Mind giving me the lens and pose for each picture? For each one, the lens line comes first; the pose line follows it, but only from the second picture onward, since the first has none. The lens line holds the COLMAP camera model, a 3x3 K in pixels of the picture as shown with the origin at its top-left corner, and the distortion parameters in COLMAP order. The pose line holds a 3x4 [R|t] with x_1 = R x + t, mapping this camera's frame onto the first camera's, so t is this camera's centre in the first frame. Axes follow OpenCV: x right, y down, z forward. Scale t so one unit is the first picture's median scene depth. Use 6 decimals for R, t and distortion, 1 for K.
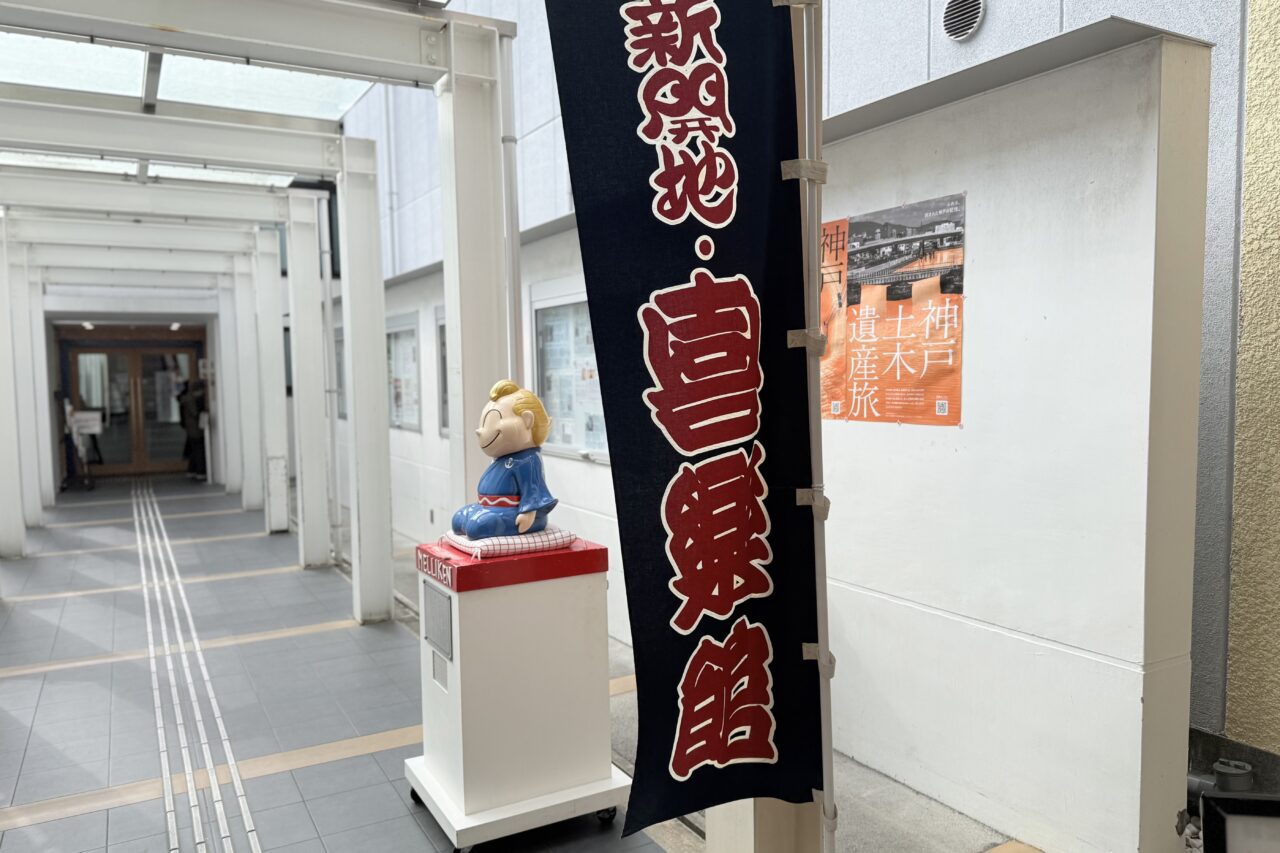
lens RADIAL K [[910.8, 0, 615.8], [0, 910.8, 428.0], [0, 0, 1]] dist [0.030912, -0.014936]
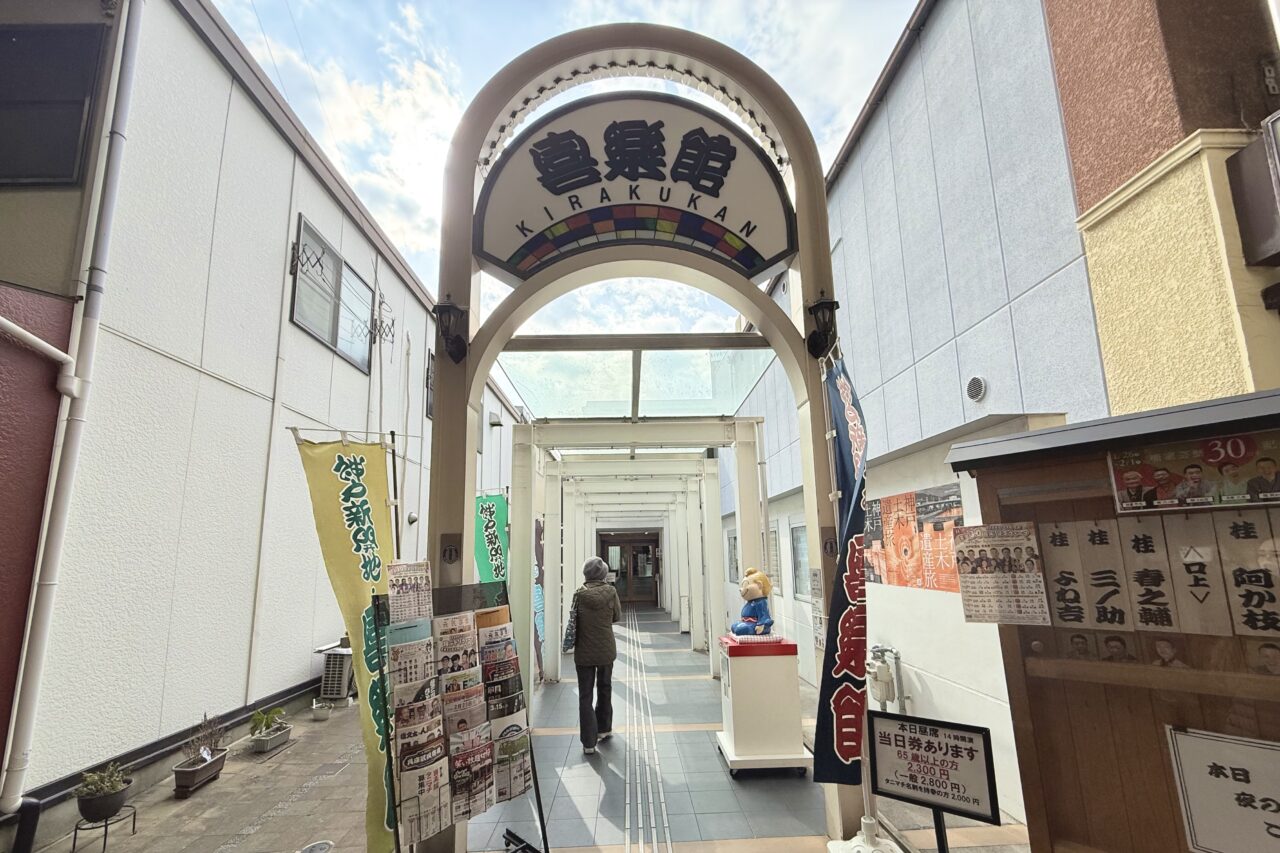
lens RADIAL K [[516.5, 0, 643.3], [0, 516.5, 472.9], [0, 0, 1]] dist [0.009397, 0.001505]
pose [[0.892882, -0.073721, -0.444215, 0.239379], [-0.017731, 0.979986, -0.198277, -0.022446], [0.449941, 0.184915, 0.873704, -0.363951]]
